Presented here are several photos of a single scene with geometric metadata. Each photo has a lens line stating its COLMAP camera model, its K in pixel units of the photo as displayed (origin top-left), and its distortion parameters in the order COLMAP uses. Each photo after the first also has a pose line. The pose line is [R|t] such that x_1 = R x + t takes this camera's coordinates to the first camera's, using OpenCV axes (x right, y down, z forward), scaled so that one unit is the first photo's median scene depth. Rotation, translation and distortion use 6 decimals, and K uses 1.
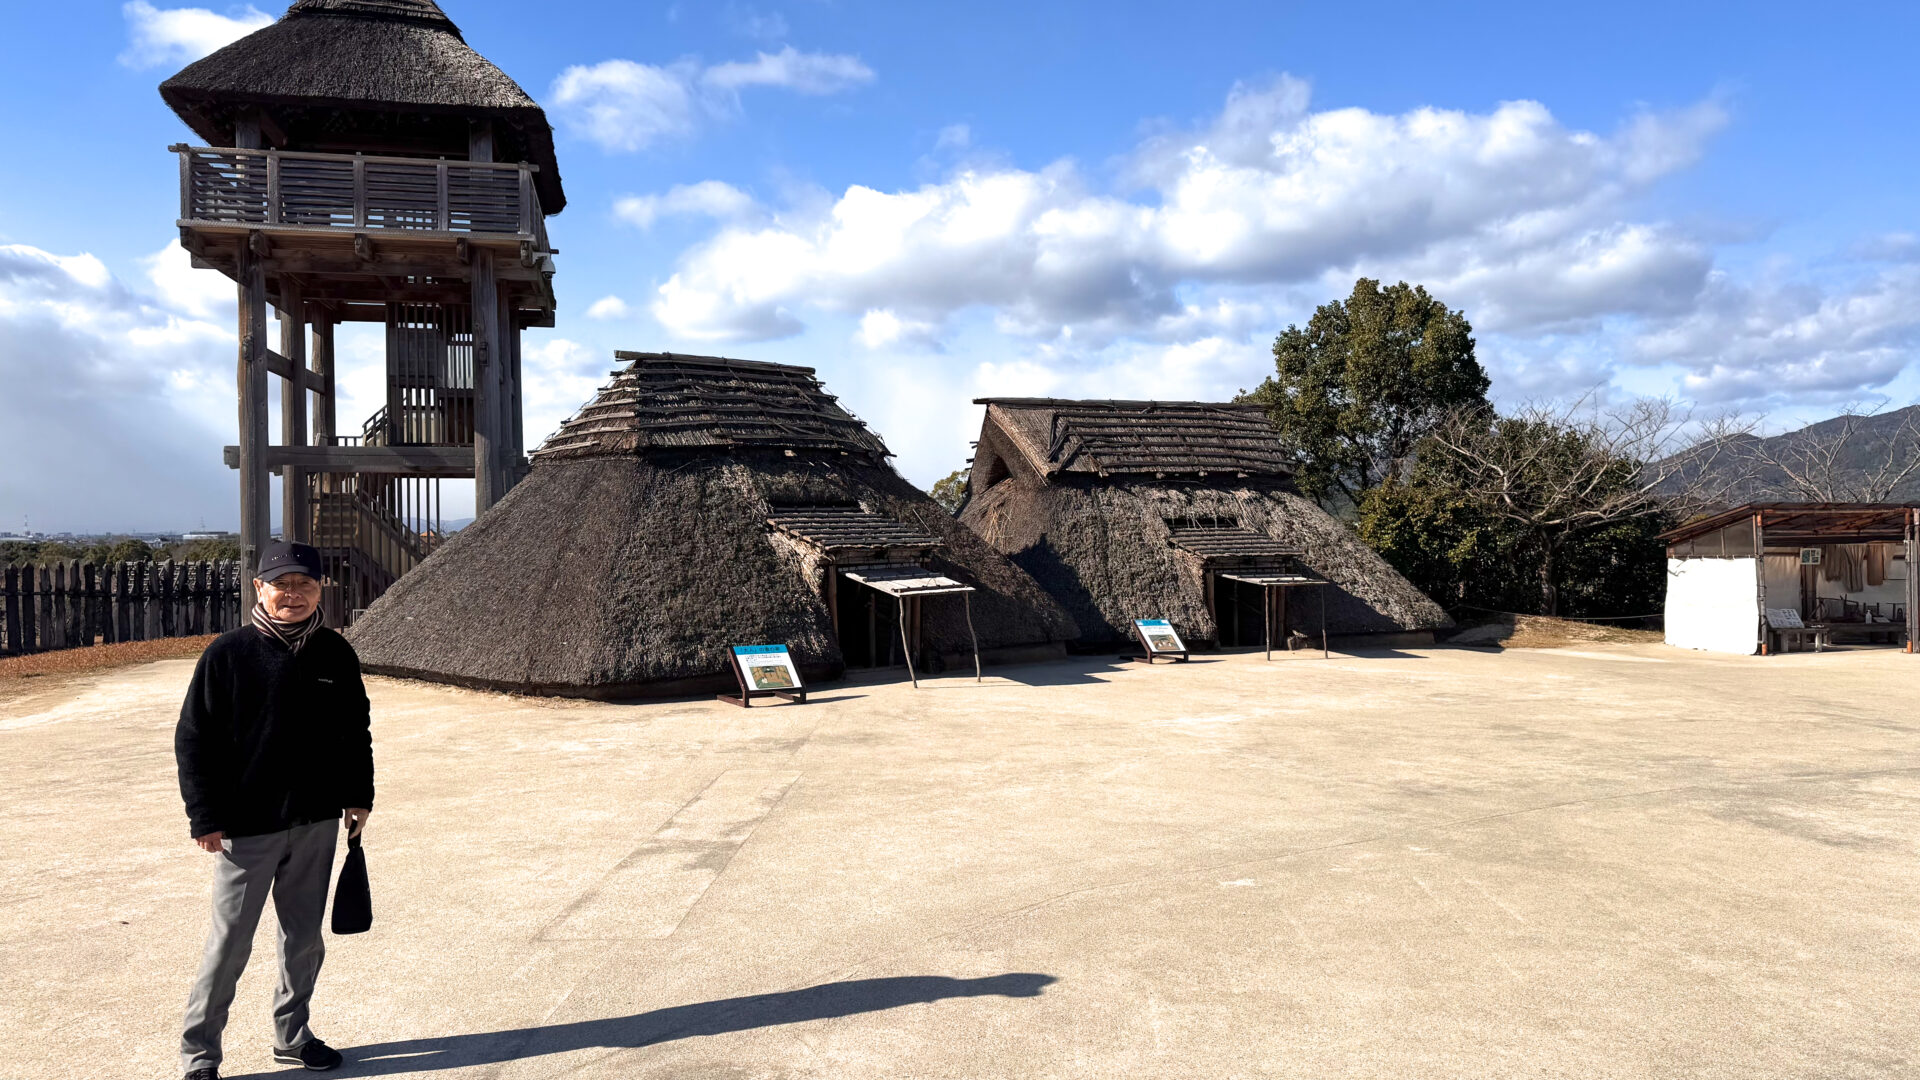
lens RADIAL K [[1337.0, 0, 941.4], [0, 1337.0, 556.4], [0, 0, 1]] dist [0.085491, -0.197222]
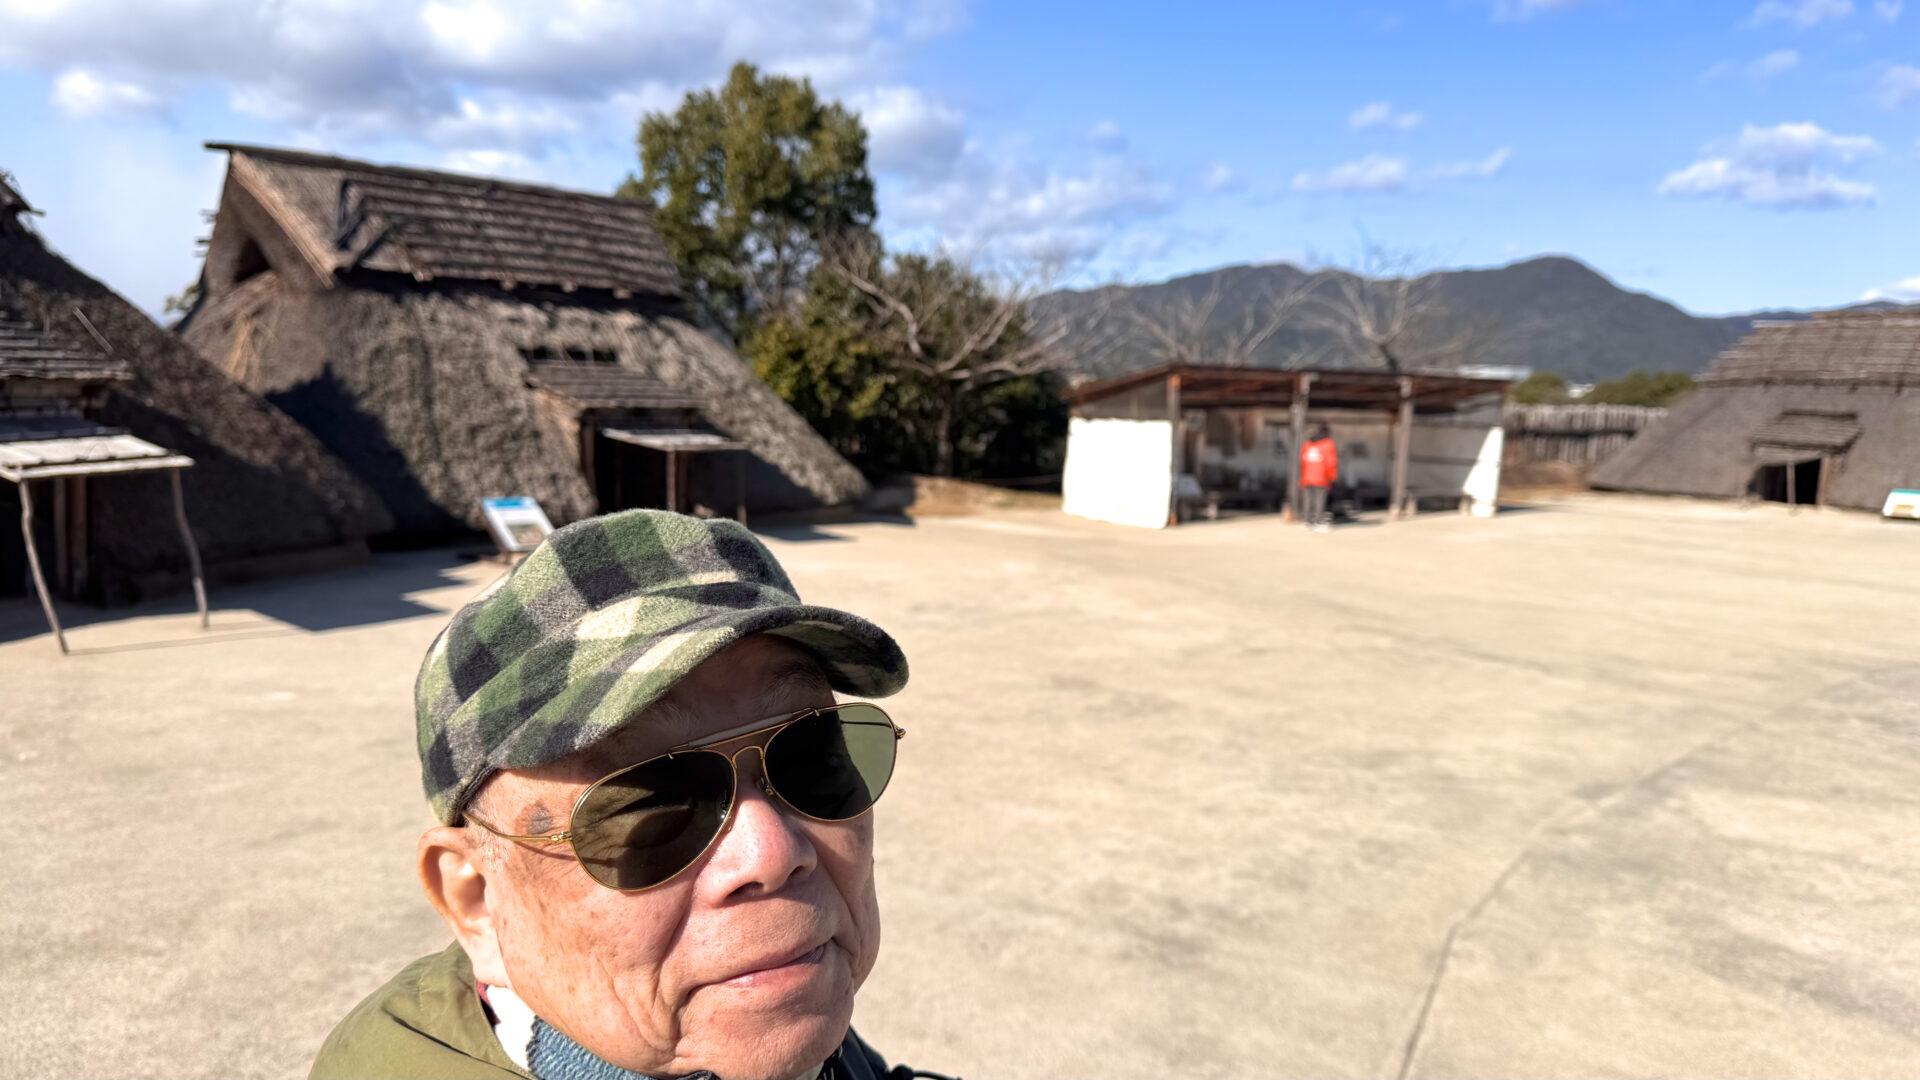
lens RADIAL K [[1337.0, 0, 941.4], [0, 1337.0, 556.4], [0, 0, 1]] dist [0.085491, -0.197222]
pose [[0.877496, -0.024423, 0.478961, 0.020815], [-0.033807, 0.993068, 0.112576, -0.006207], [-0.478391, -0.114978, 0.870587, 0.262354]]
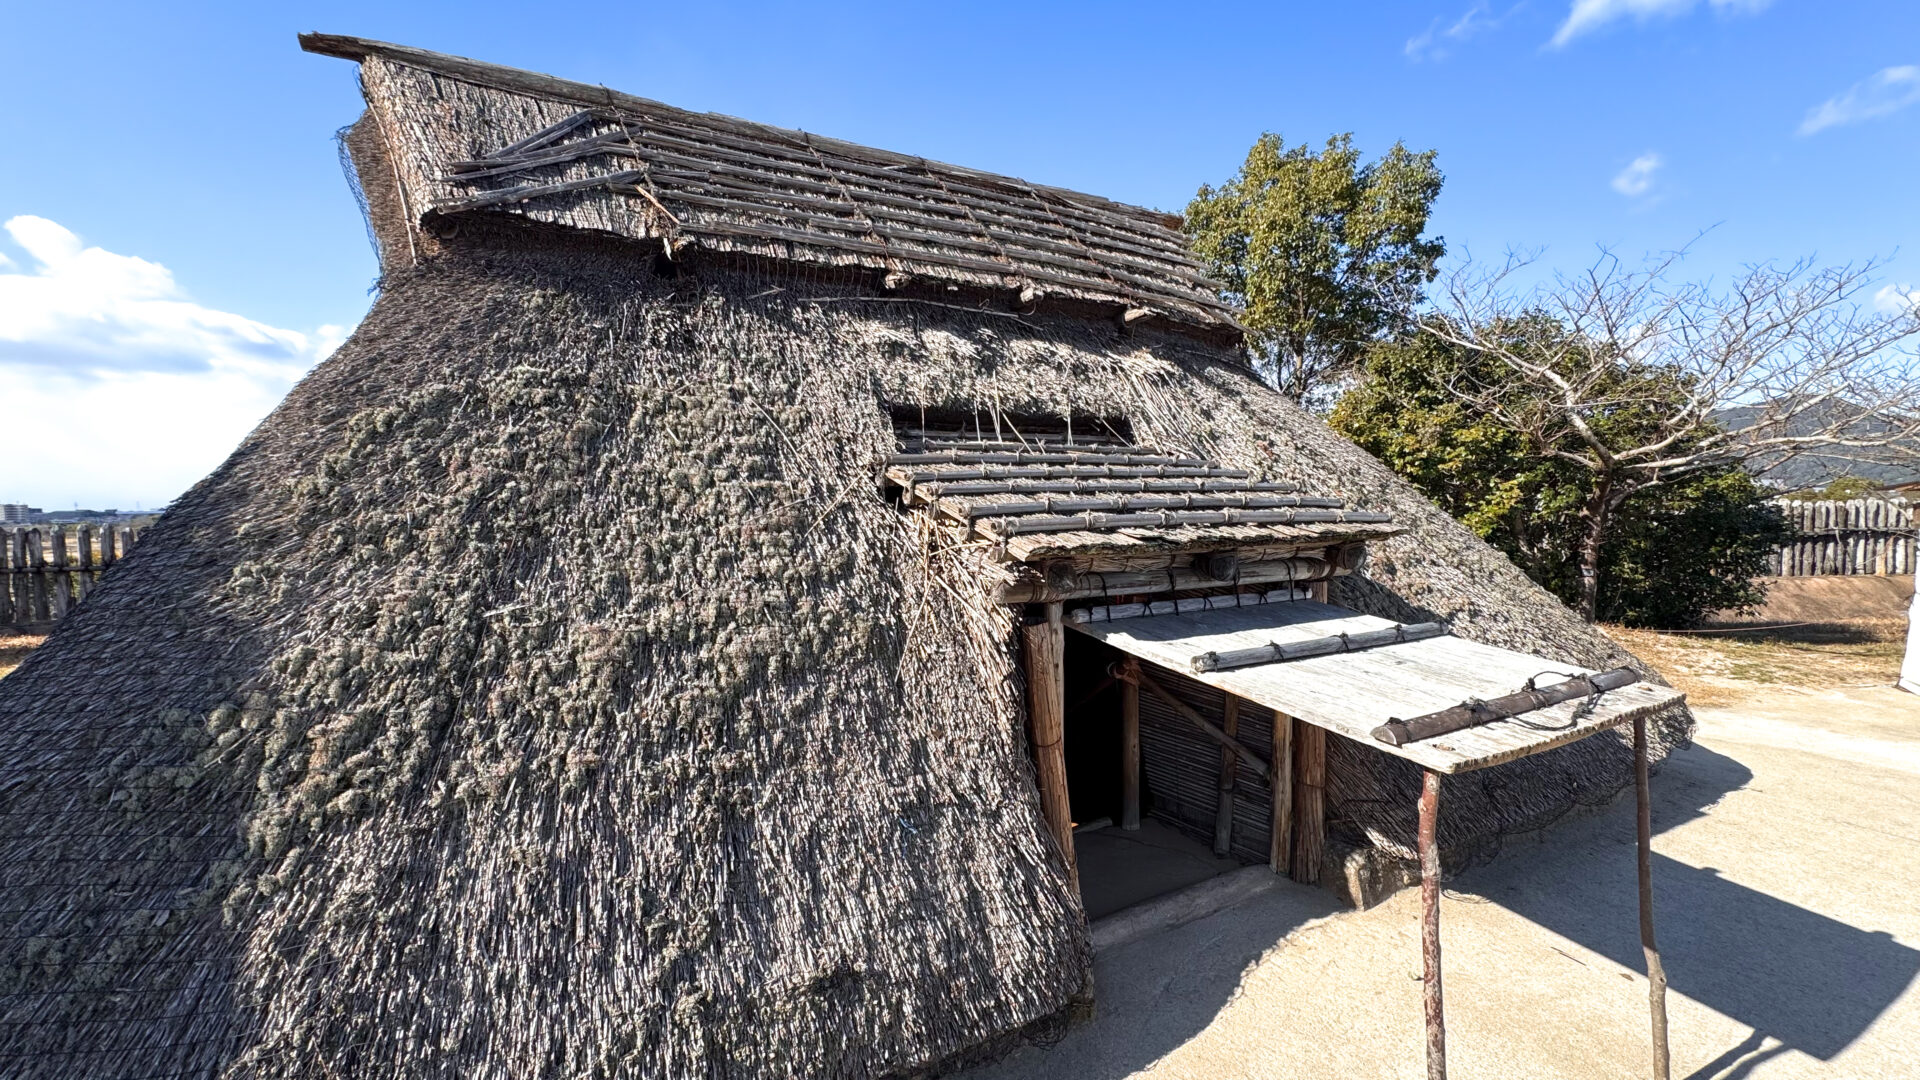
lens RADIAL K [[760.3, 0, 960.0], [0, 760.3, 540.0], [0, 0, 1]] dist [0.001070, -0.000402]
pose [[0.997141, 0.001745, 0.075547, 0.163334], [-0.004240, 0.999450, 0.032886, -0.004810], [-0.075448, -0.033113, 0.996600, 0.810443]]
